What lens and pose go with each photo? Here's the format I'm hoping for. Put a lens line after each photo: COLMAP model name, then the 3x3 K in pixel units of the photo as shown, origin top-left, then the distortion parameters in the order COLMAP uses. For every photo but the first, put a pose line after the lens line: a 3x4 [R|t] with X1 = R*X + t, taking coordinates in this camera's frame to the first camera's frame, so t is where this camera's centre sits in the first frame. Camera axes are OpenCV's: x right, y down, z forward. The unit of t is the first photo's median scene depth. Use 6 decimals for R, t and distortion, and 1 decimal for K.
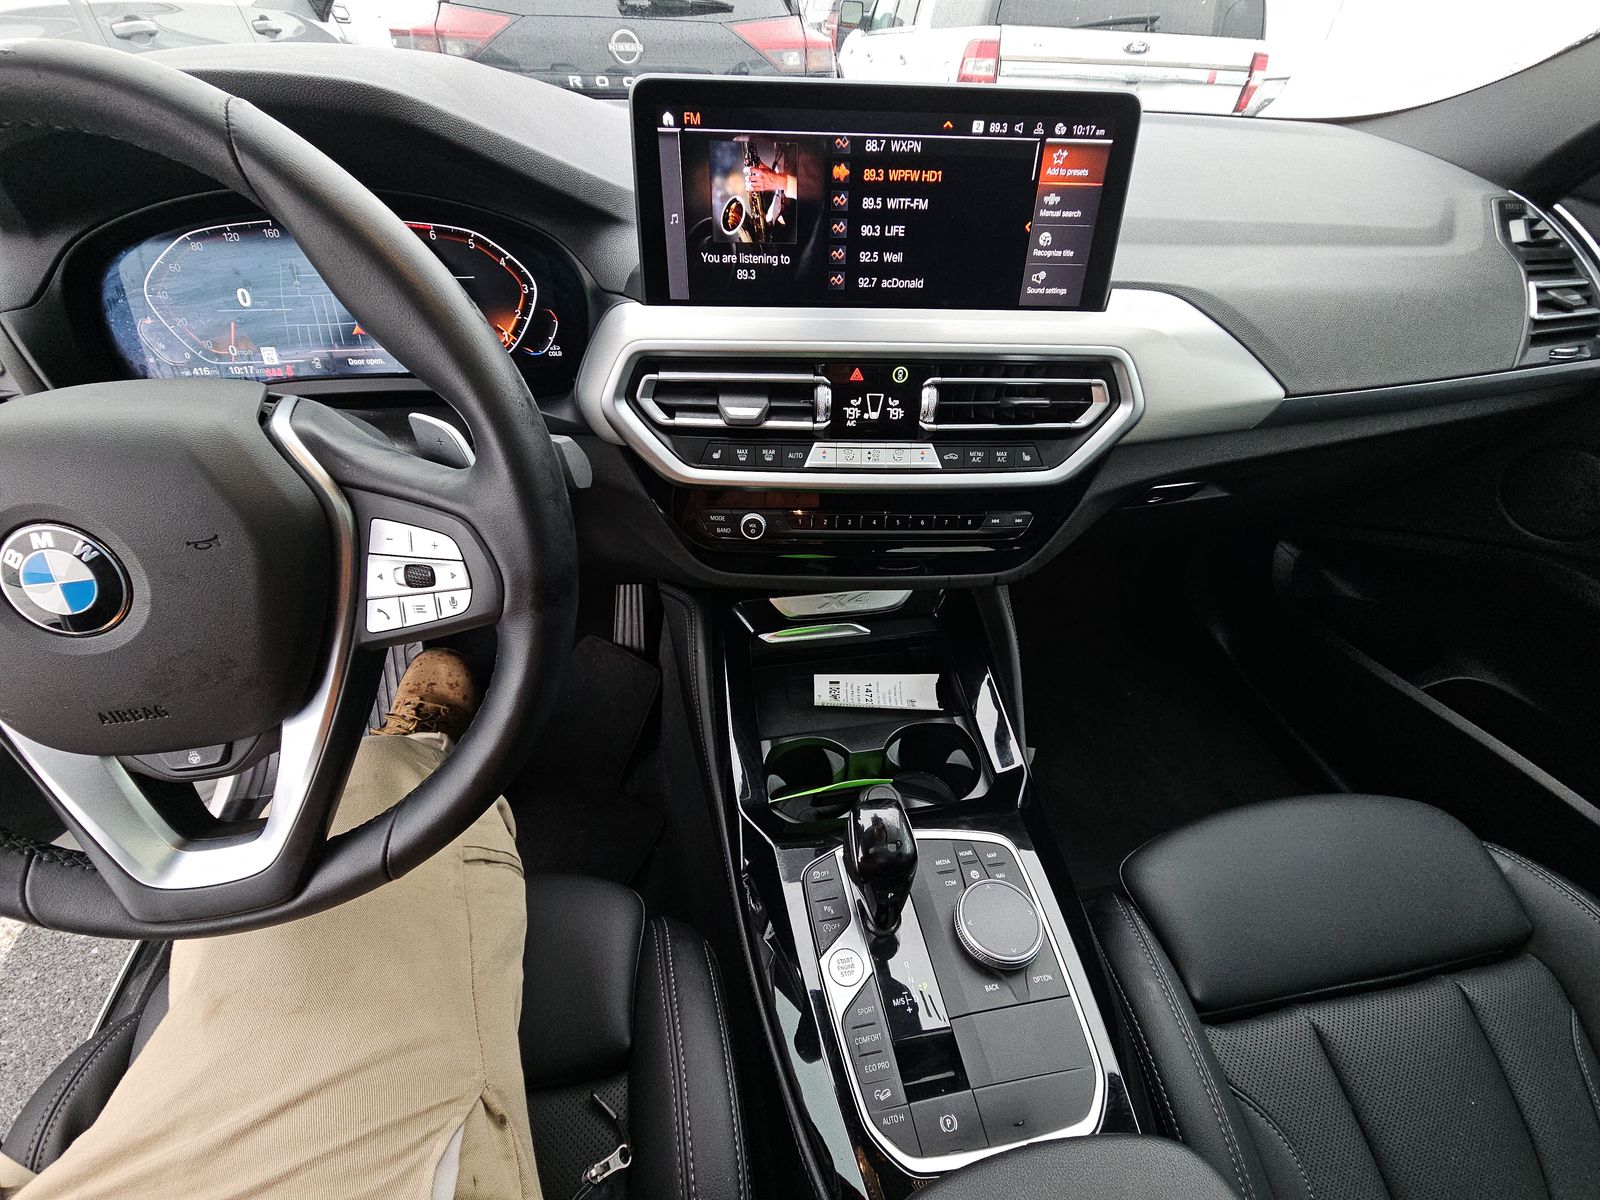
lens RADIAL K [[644.2, 0, 795.9], [0, 644.2, 592.1], [0, 0, 1]] dist [0.010906, -0.005456]
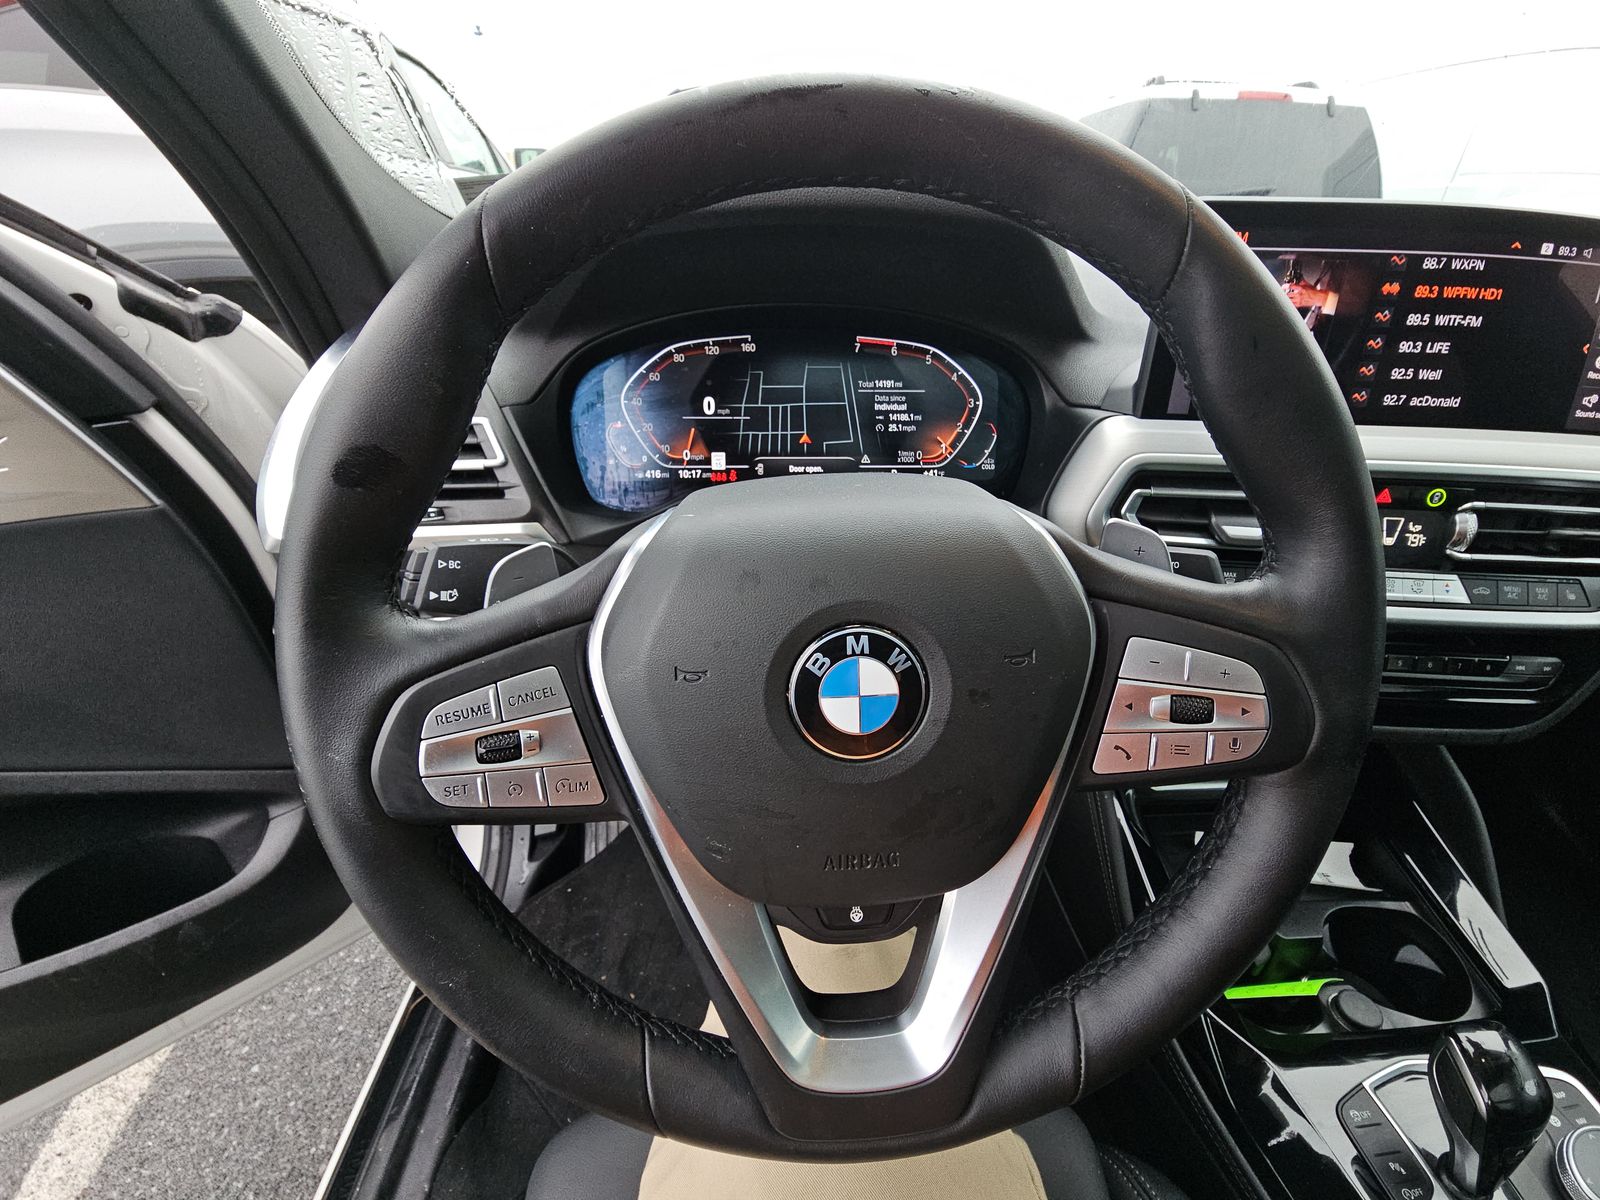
lens RADIAL K [[644.2, 0, 807.9], [0, 644.2, 594.8], [0, 0, 1]] dist [0.010906, -0.005456]
pose [[0.994680, 0.045688, -0.092327, -0.609524], [-0.061584, 0.982205, -0.177431, 0.004743], [0.082578, 0.182173, 0.979793, 0.082824]]
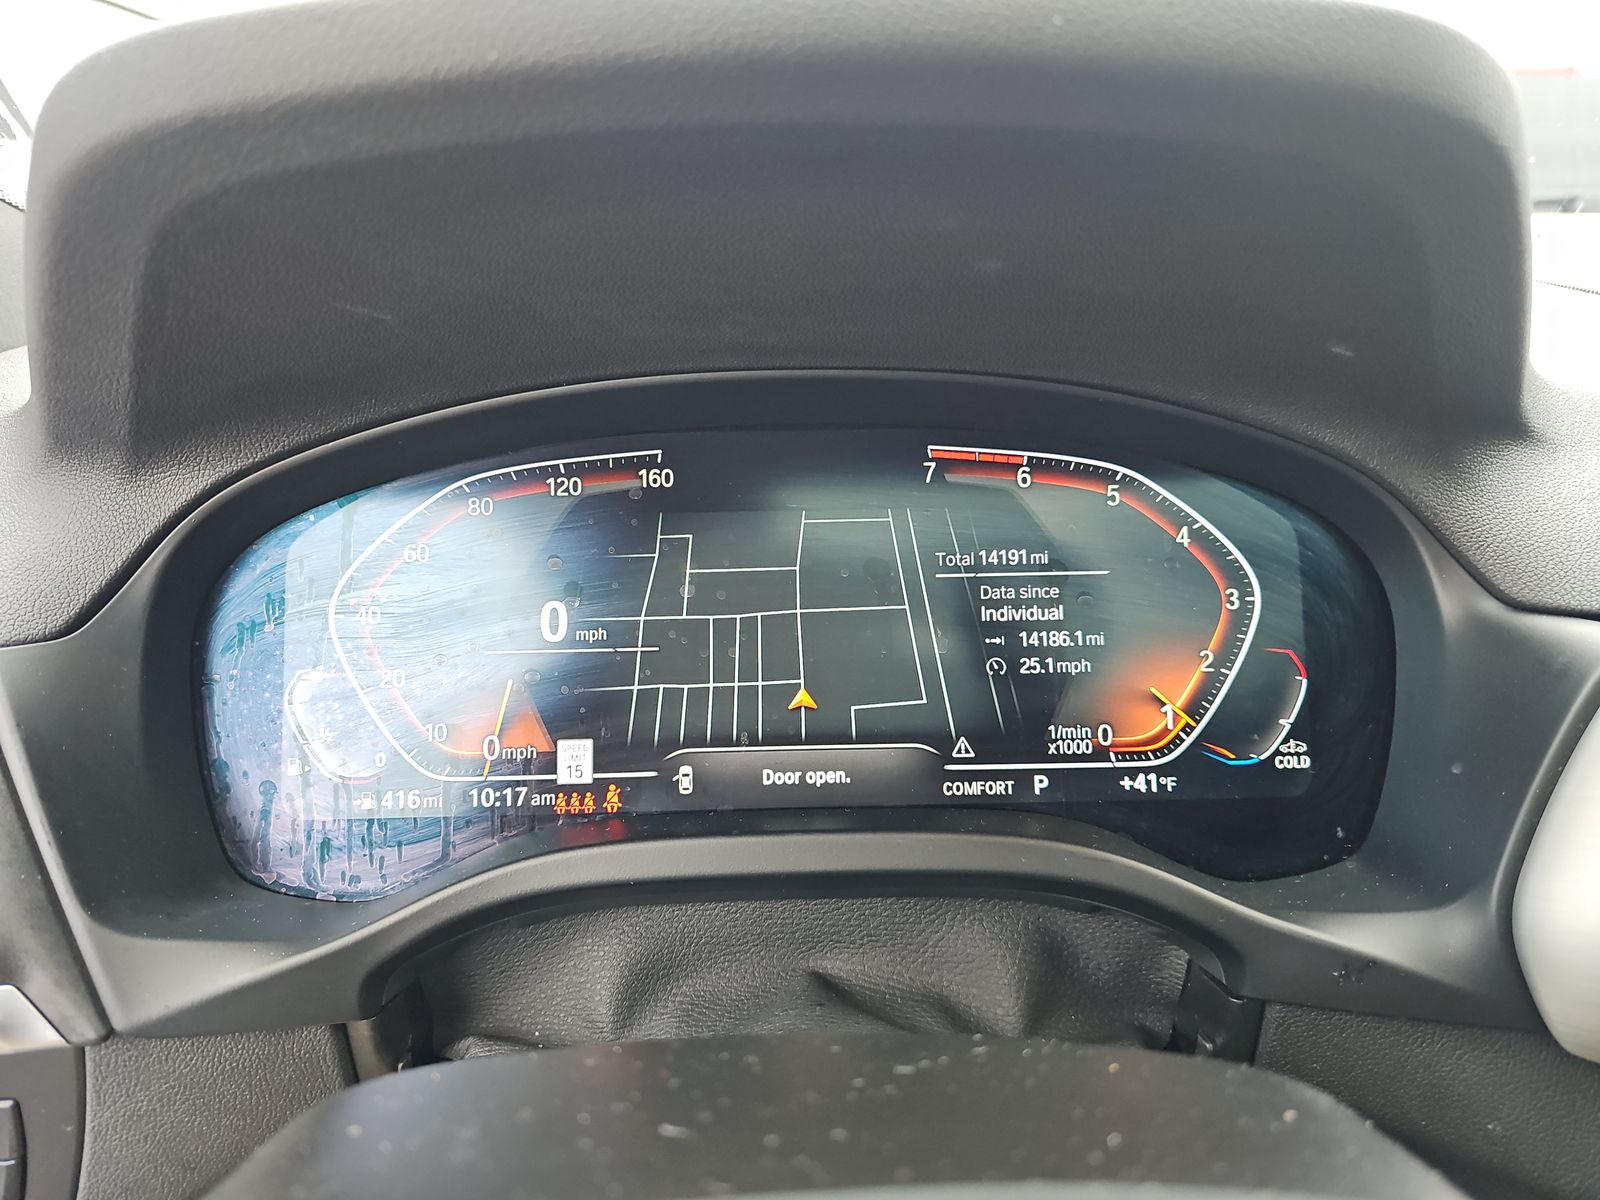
lens RADIAL K [[1066.0, 0, 797.9], [0, 1066.0, 613.1], [0, 0, 1]] dist [0.028436, -0.000195]
pose [[0.990444, 0.004411, -0.137847, -0.633862], [-0.058710, 0.917893, -0.392460, -0.219481], [0.124798, 0.396803, 0.909381, 0.439119]]
